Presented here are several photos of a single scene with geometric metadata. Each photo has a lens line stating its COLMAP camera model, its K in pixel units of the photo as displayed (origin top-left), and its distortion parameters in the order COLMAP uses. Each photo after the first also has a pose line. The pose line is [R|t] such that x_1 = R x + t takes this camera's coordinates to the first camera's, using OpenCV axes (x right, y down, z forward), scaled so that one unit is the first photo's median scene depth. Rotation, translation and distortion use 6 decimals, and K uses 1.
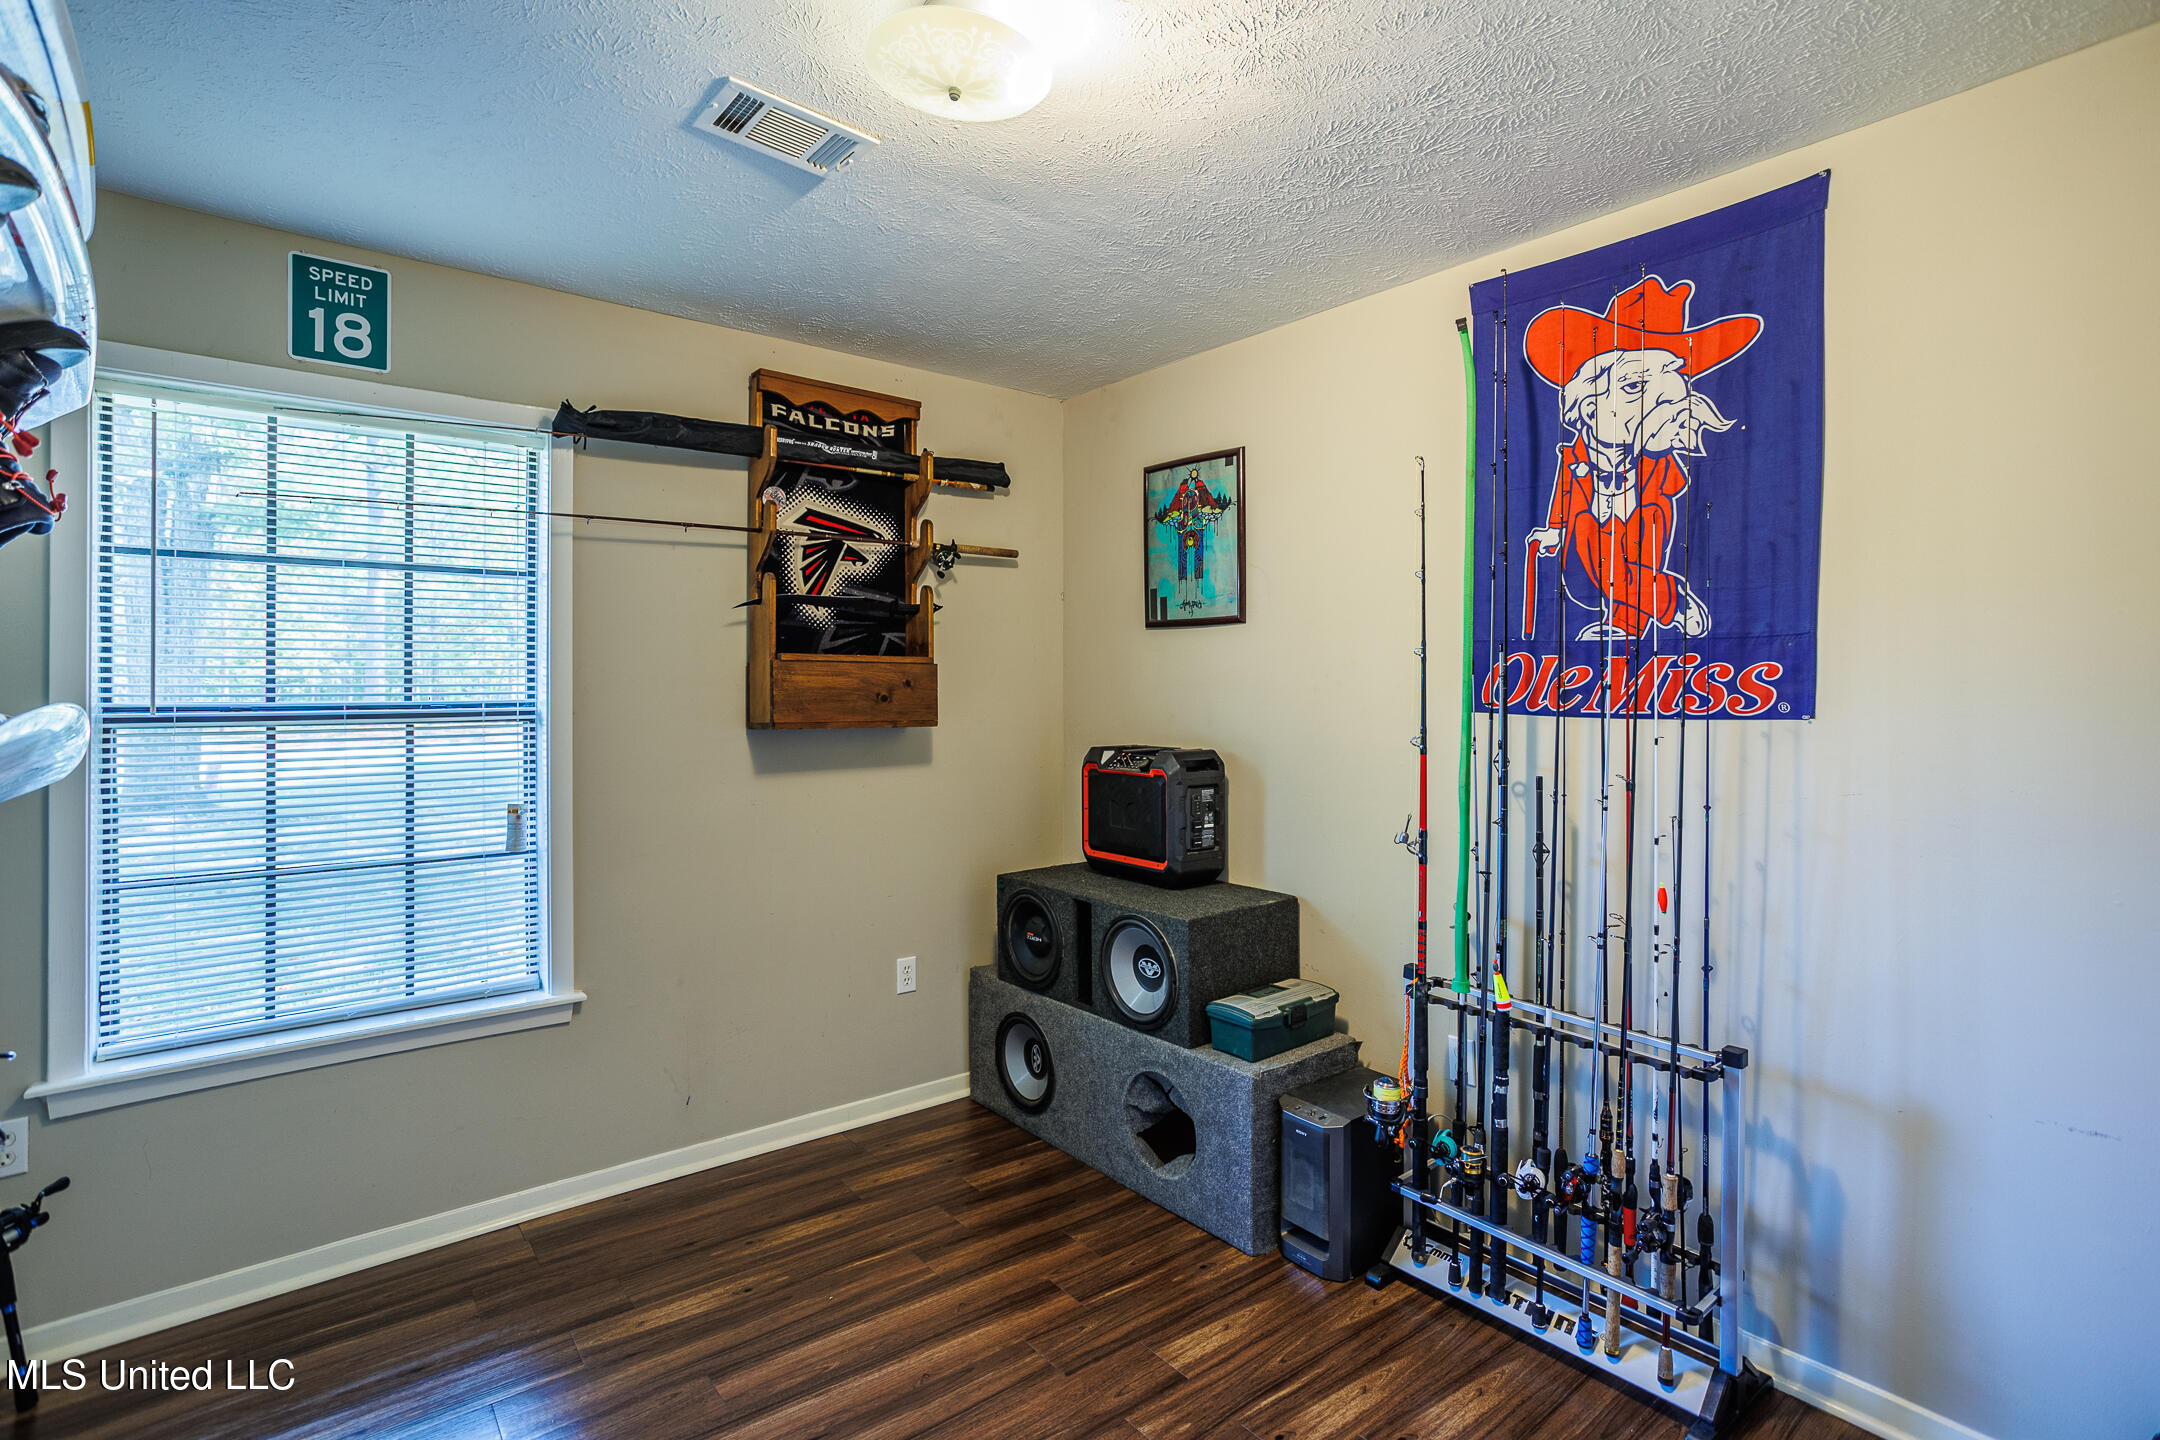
lens RADIAL K [[1027.9, 0, 1061.1], [0, 1027.9, 687.4], [0, 0, 1]] dist [-0.055017, 0.036579]
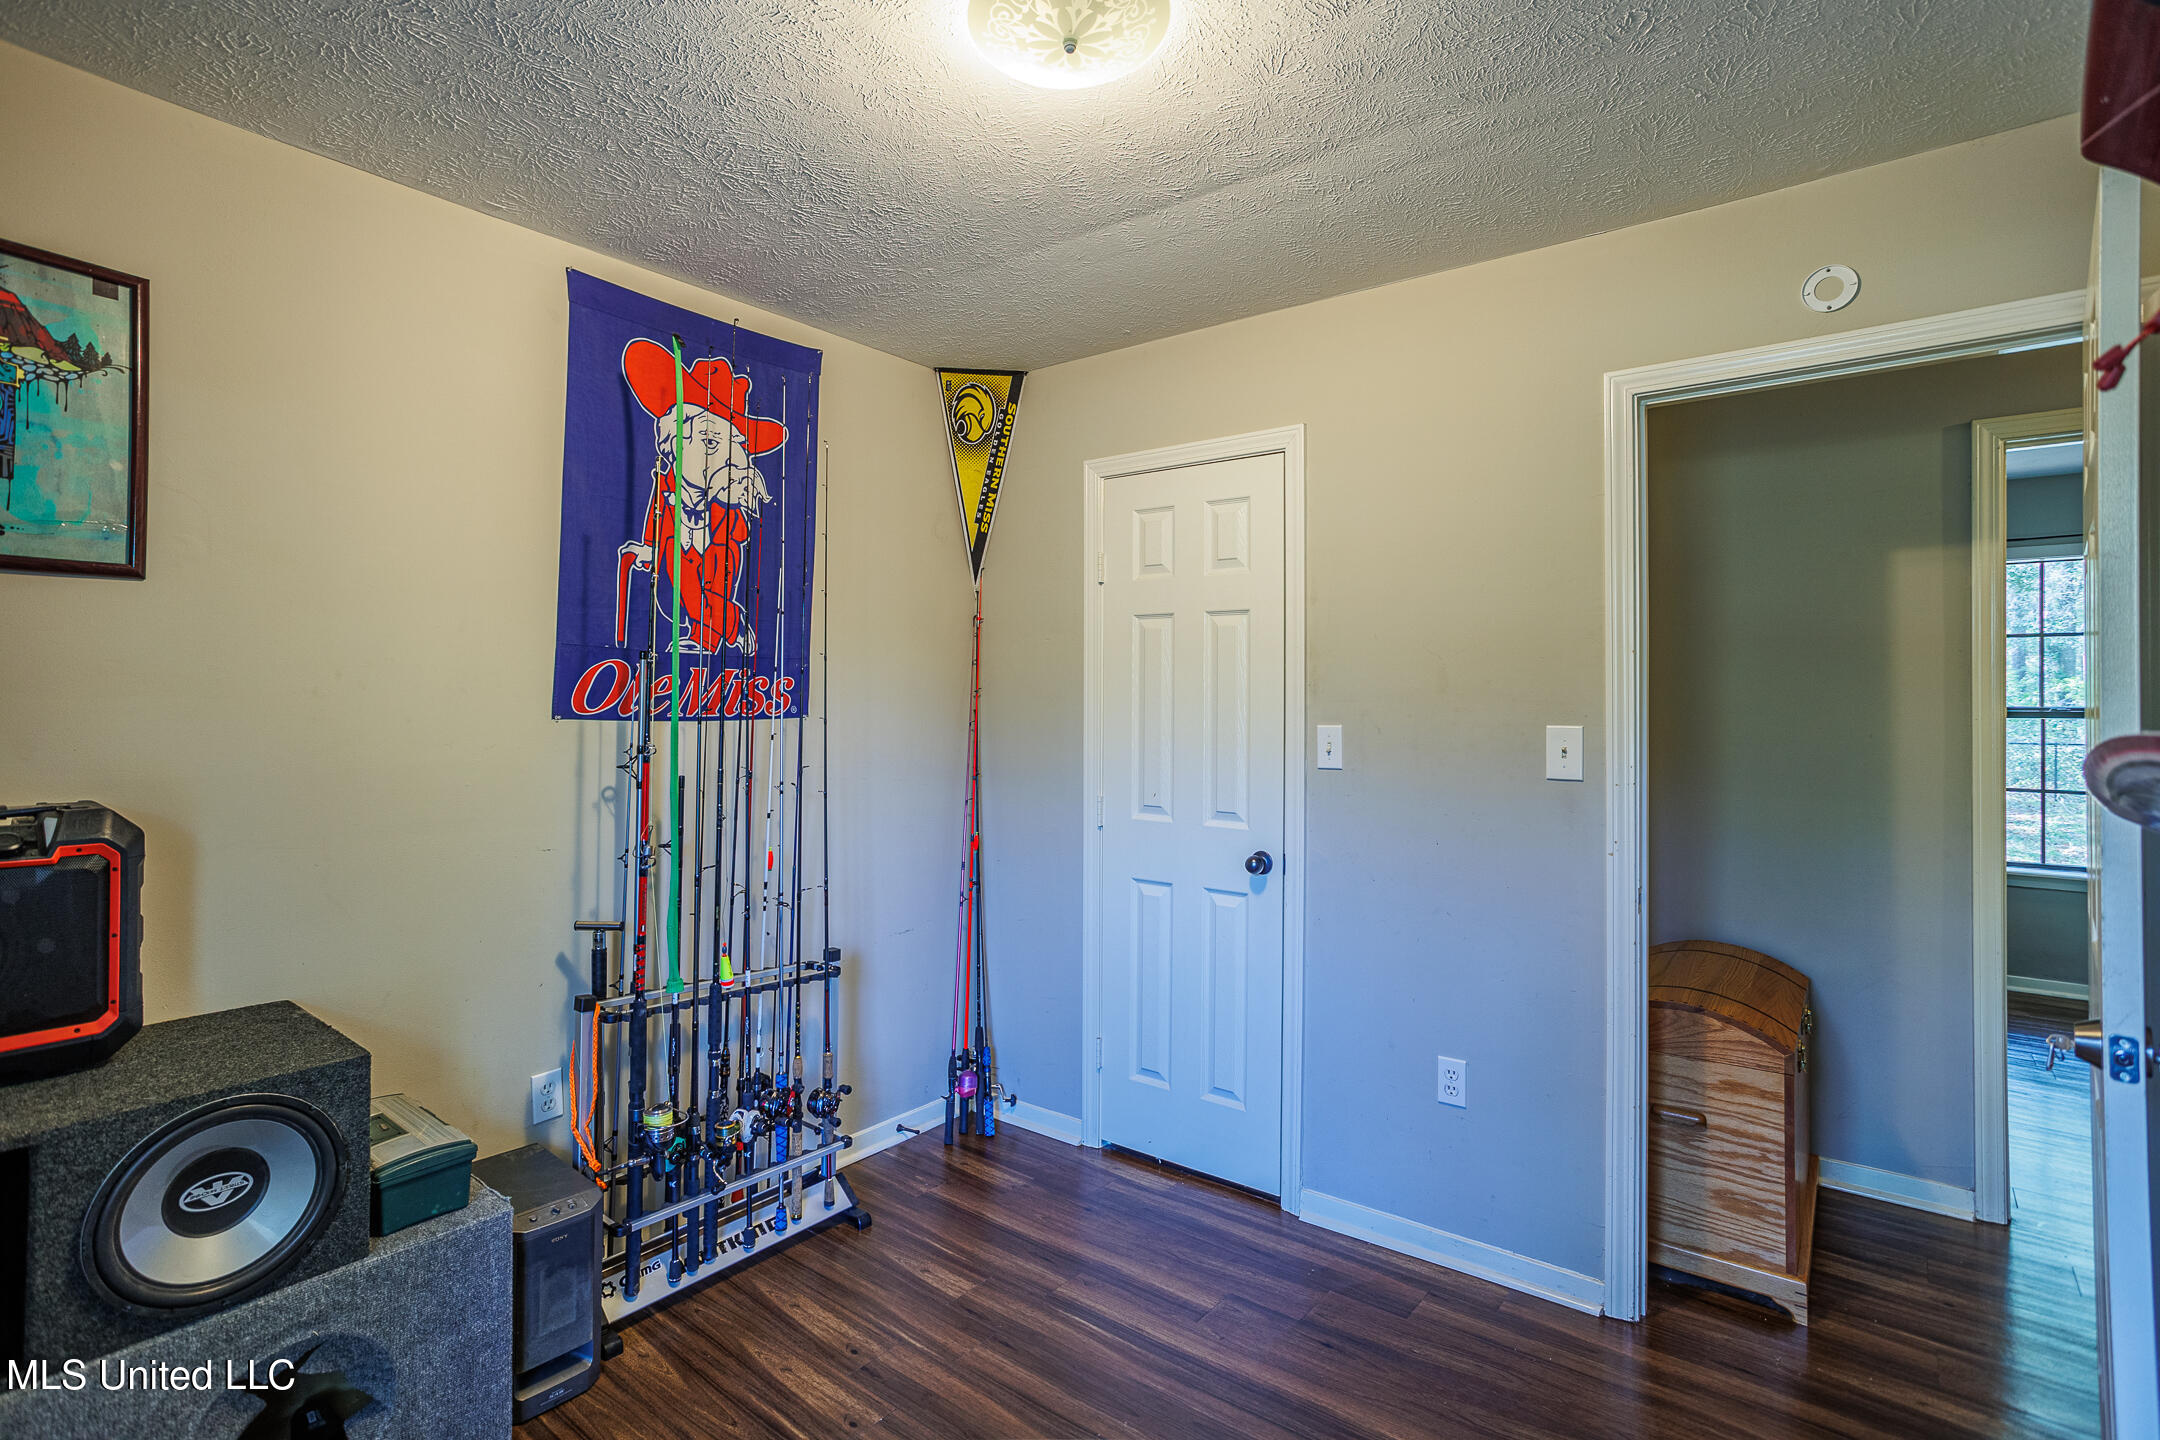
lens RADIAL K [[1027.9, 0, 1061.1], [0, 1027.9, 687.4], [0, 0, 1]] dist [-0.055017, 0.036579]
pose [[-0.209456, 0.009024, 0.977777, -0.684206], [-0.010254, 0.999882, -0.011424, 0.001138], [-0.977764, -0.012419, -0.209338, 0.829790]]
